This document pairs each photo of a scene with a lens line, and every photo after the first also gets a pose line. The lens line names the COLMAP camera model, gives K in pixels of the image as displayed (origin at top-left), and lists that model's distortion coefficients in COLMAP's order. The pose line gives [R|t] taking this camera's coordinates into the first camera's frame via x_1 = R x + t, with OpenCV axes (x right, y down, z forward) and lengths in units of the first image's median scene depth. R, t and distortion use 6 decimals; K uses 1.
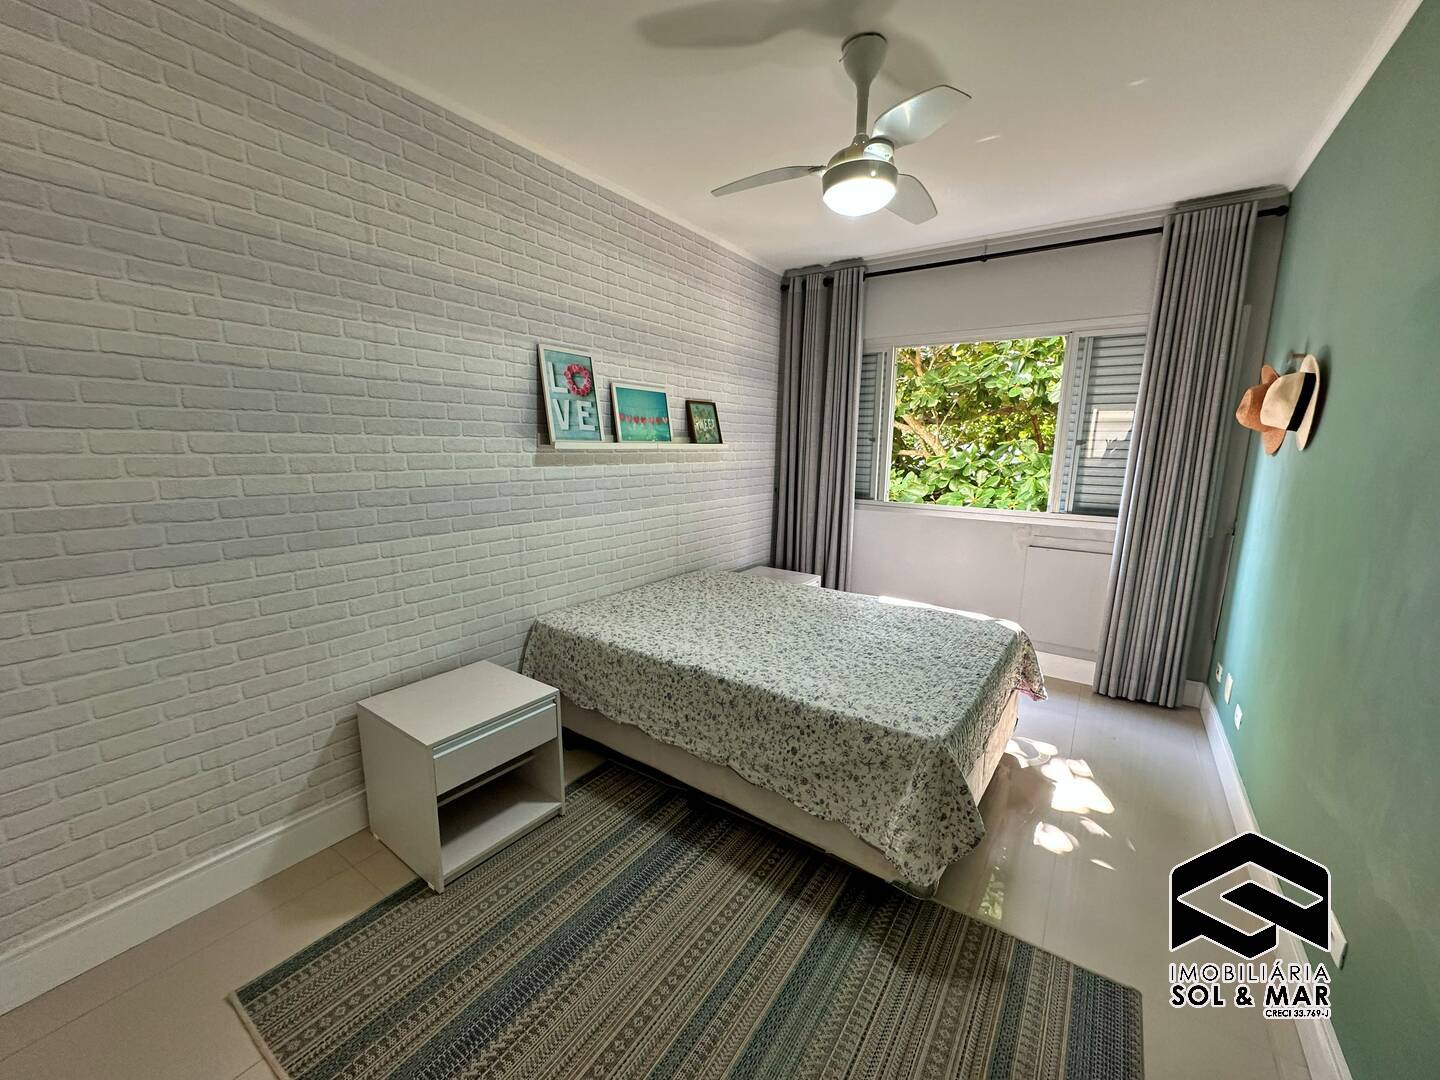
lens RADIAL K [[573.9, 0, 721.9], [0, 573.9, 536.8], [0, 0, 1]] dist [-0.004264, 0.001326]
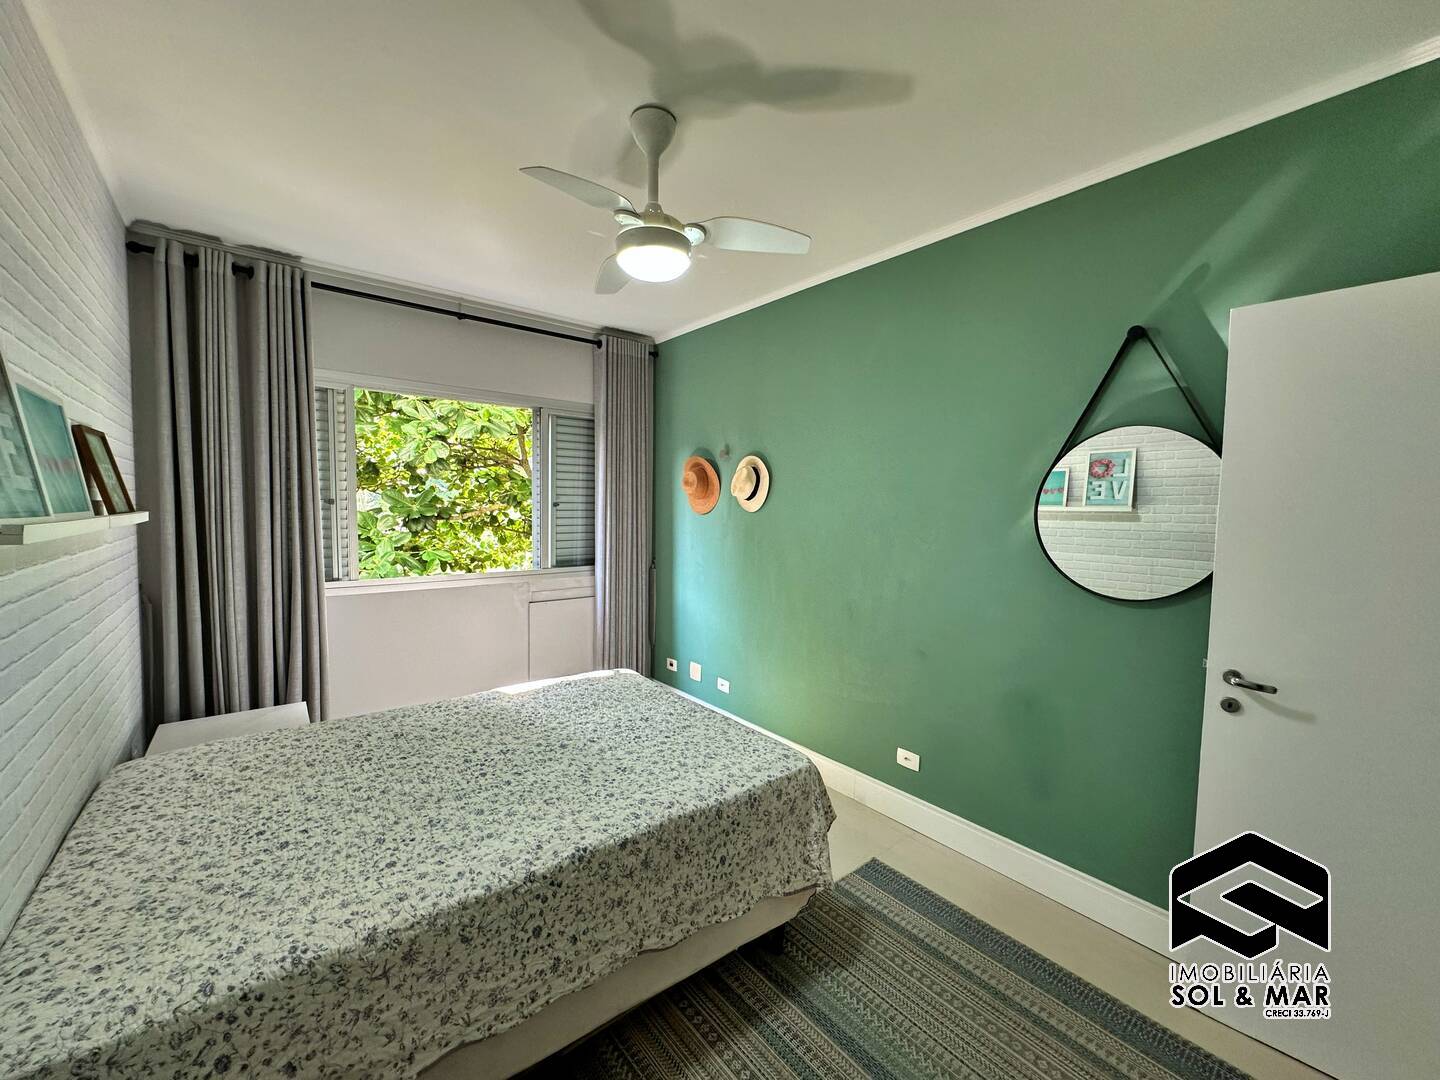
lens RADIAL K [[573.9, 0, 716.6], [0, 573.9, 538.0], [0, 0, 1]] dist [-0.004264, 0.001326]
pose [[0.285833, -0.065501, 0.956038, -0.525412], [0.149724, 0.988461, 0.022959, -0.107270], [-0.946511, 0.136579, 0.292342, 0.519660]]
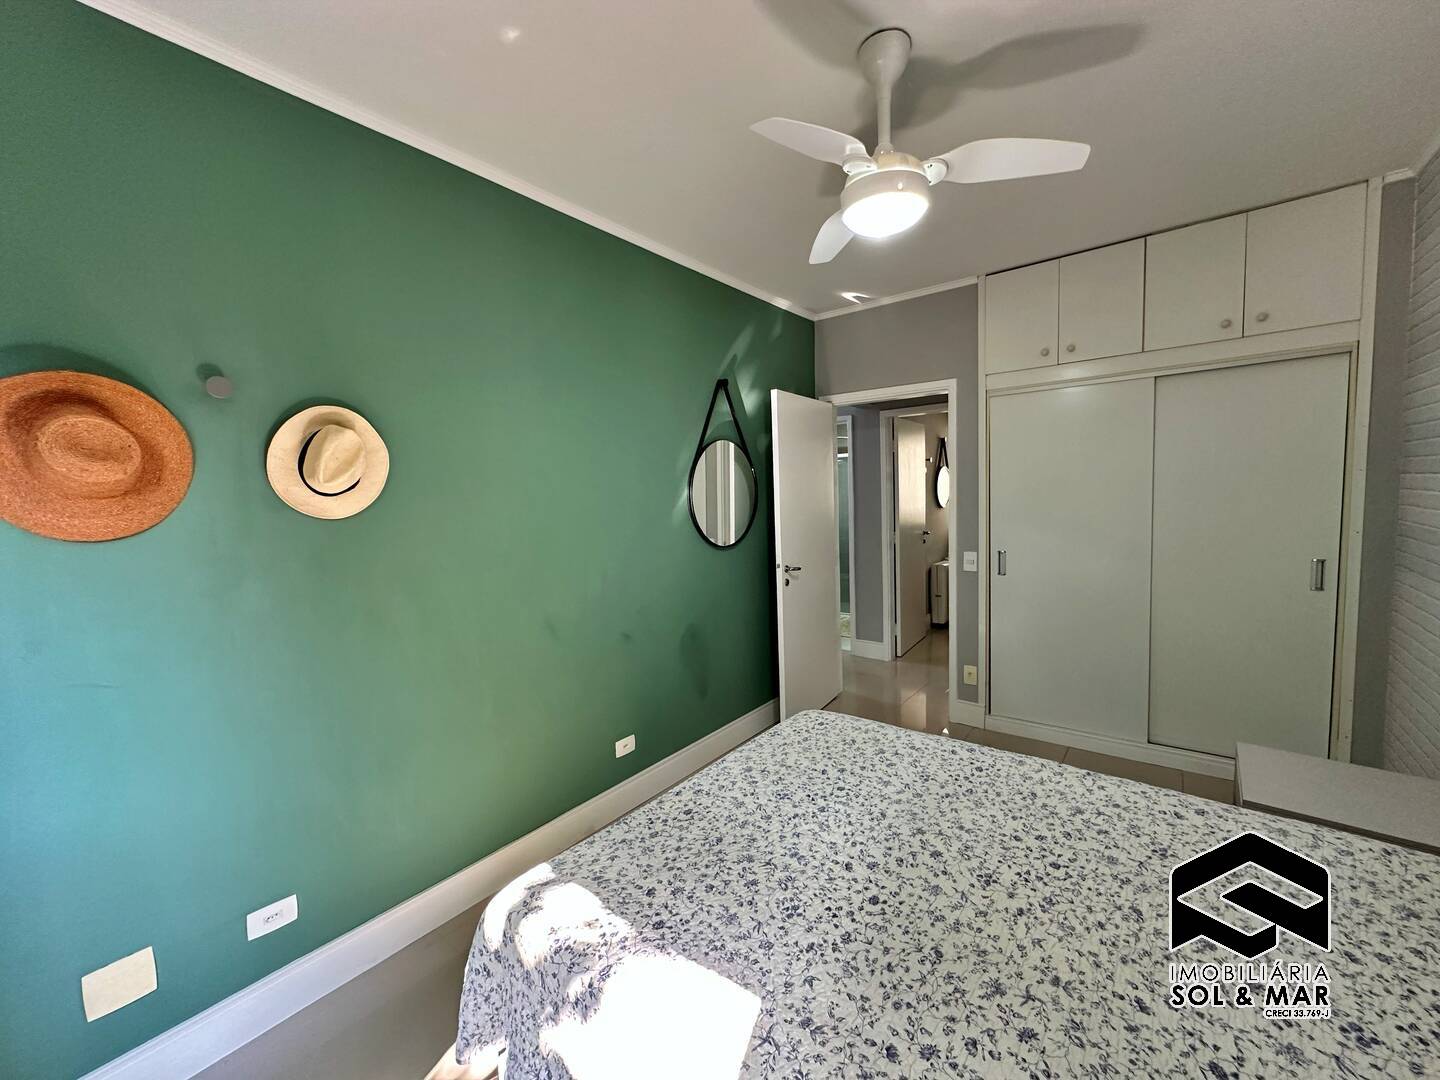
lens RADIAL K [[573.9, 0, 726.3], [0, 573.9, 538.6], [0, 0, 1]] dist [-0.004264, 0.001326]
pose [[-0.997784, 0.013851, 0.065083, 0.323402], [0.029600, 0.968382, 0.247712, -0.260259], [-0.059594, 0.249089, -0.966645, 1.497593]]
